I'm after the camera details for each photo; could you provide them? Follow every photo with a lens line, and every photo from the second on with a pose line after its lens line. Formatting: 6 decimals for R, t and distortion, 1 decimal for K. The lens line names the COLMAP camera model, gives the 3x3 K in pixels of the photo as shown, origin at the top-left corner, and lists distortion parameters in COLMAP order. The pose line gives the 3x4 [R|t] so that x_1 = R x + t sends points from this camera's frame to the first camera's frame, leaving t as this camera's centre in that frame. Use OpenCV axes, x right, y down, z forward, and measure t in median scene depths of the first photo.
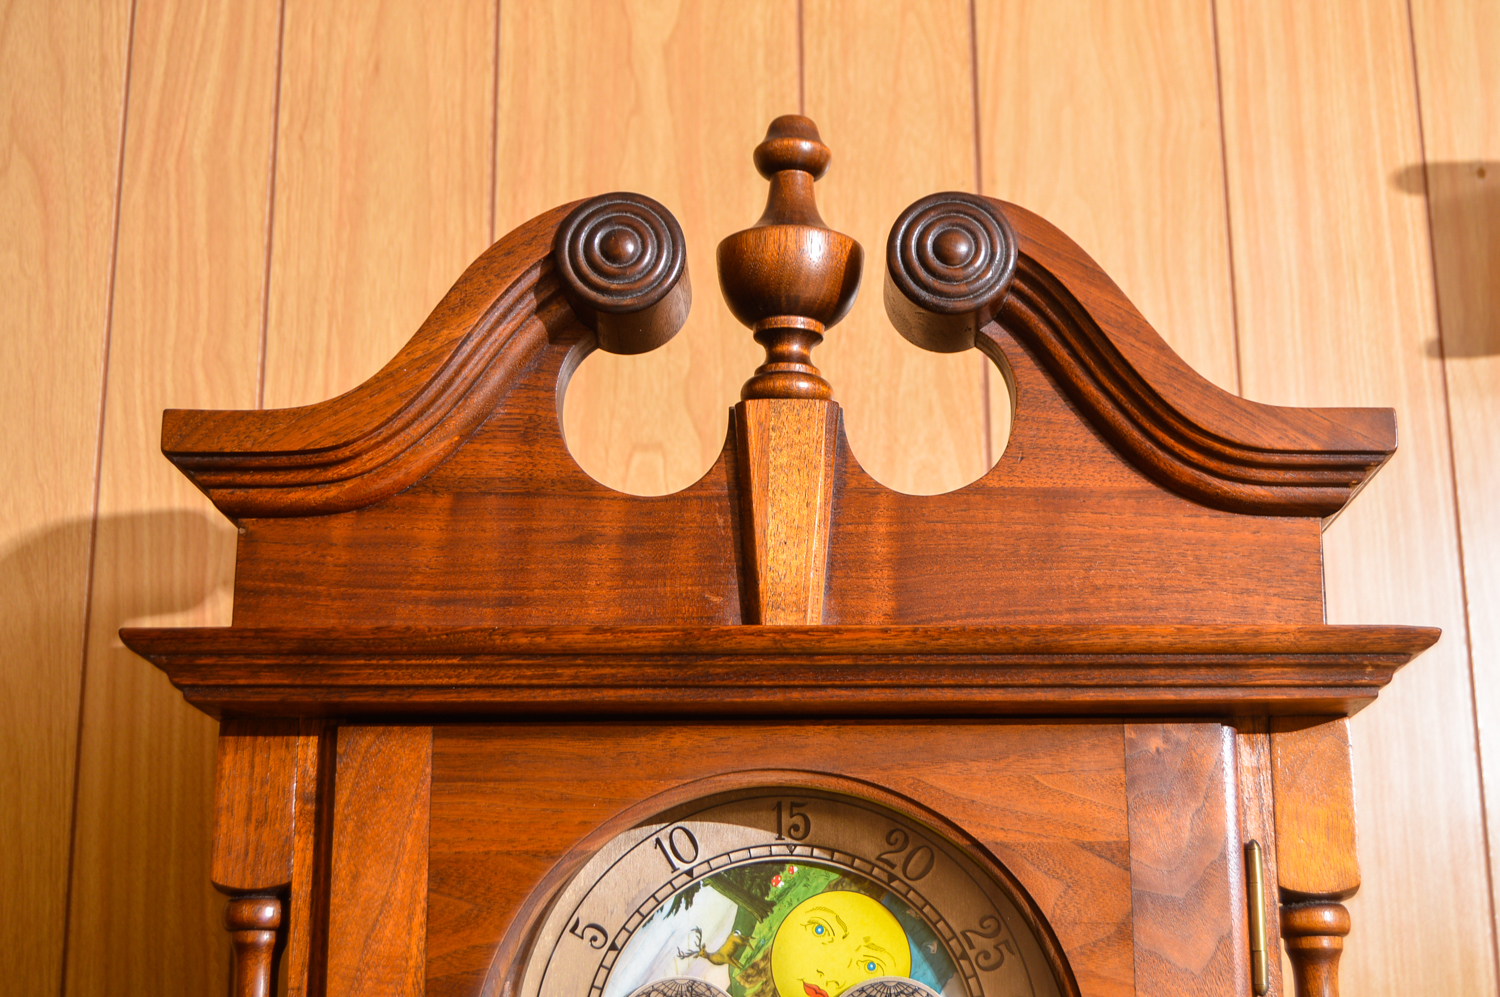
lens RADIAL K [[2232.8, 0, 772.7], [0, 2232.8, 508.0], [0, 0, 1]] dist [-0.036616, 0.000000]
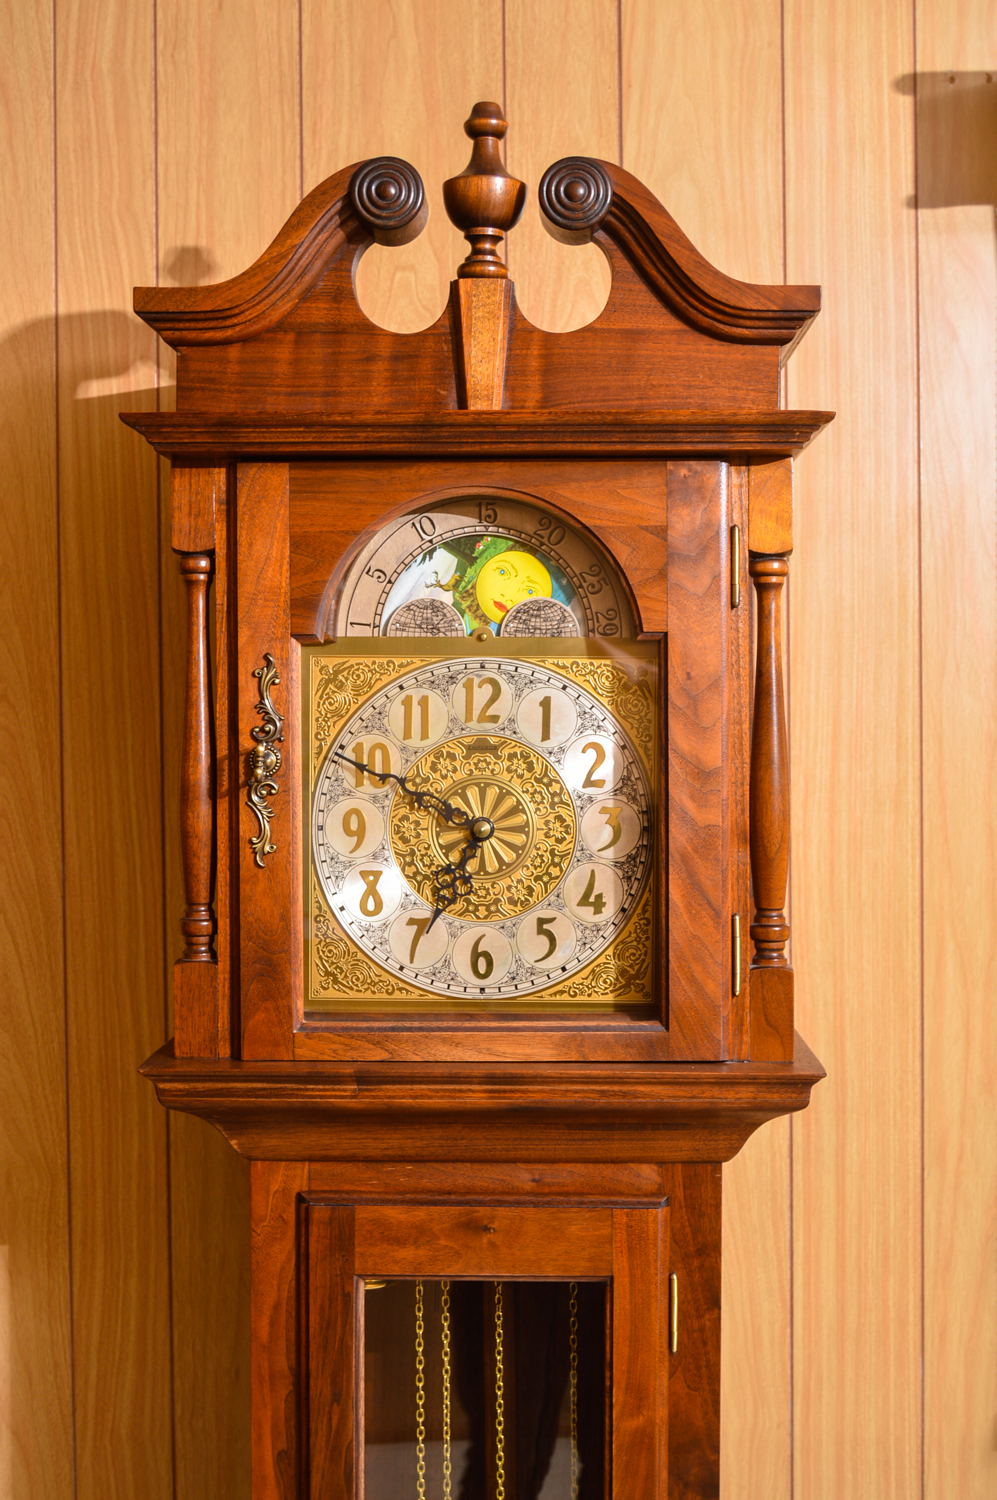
lens RADIAL K [[2026.4, 0, 497.0], [0, 2026.4, 745.7], [0, 0, 1]] dist [-0.045883, 0.000000]
pose [[0.999905, 0.000206, -0.013789, 0.039579], [0.003558, 0.962181, 0.272387, -0.126032], [0.013324, -0.272410, 0.962089, -0.635254]]
